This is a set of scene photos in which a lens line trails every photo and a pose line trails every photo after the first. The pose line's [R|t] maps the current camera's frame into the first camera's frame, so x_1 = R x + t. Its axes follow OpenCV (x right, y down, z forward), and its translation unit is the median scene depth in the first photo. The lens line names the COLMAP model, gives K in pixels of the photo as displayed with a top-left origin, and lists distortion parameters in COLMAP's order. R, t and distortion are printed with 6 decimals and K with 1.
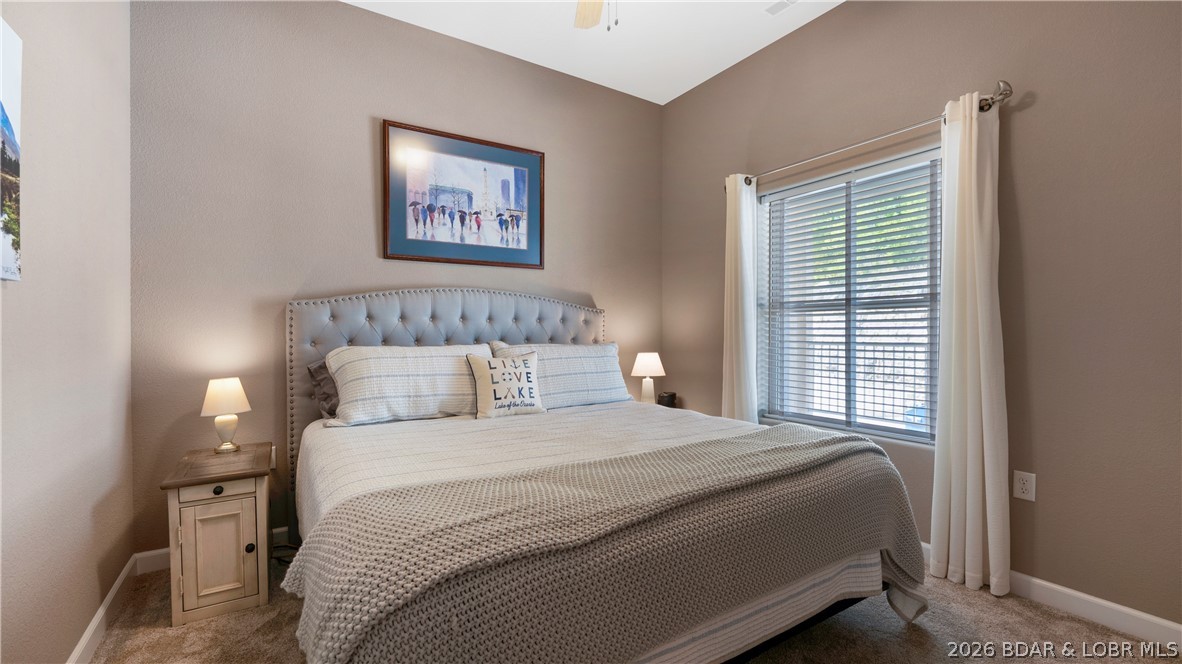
lens RADIAL K [[494.4, 0, 584.9], [0, 494.4, 331.1], [0, 0, 1]] dist [-0.003362, -0.001051]
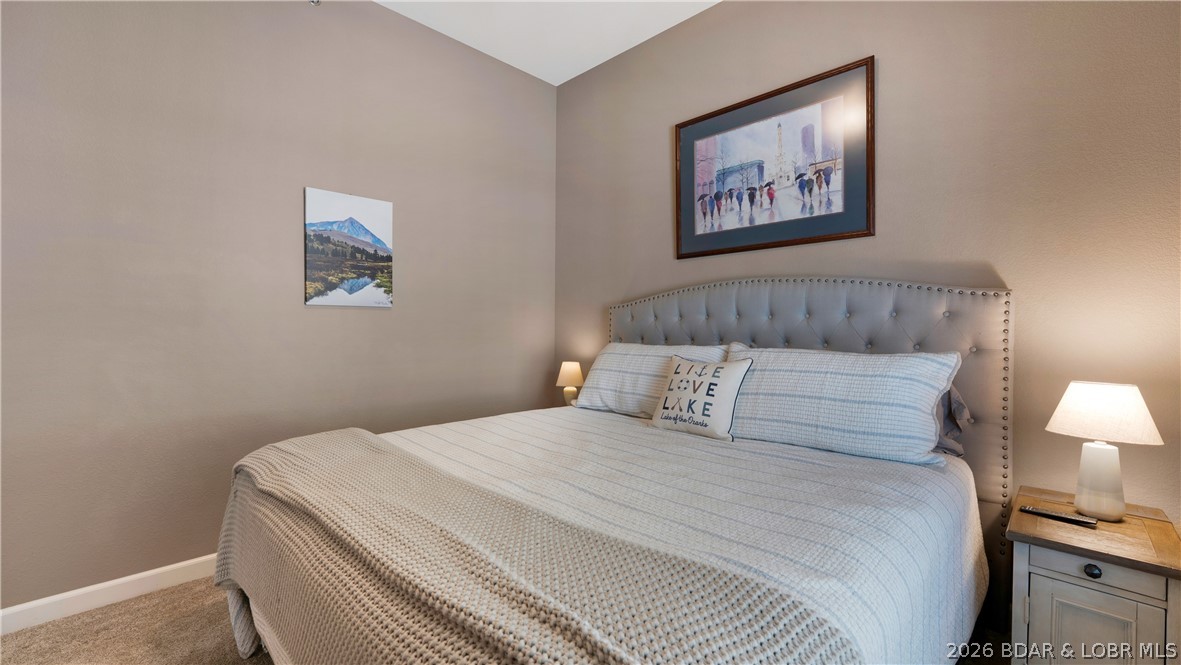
lens RADIAL K [[494.0, 0, 594.1], [0, 494.0, 328.4], [0, 0, 1]] dist [-0.003362, -0.001051]
pose [[0.219221, 0.001454, -0.975674, 0.525710], [-0.002813, 0.999996, 0.000859, -0.002744], [0.975671, 0.002556, 0.219224, 0.564312]]
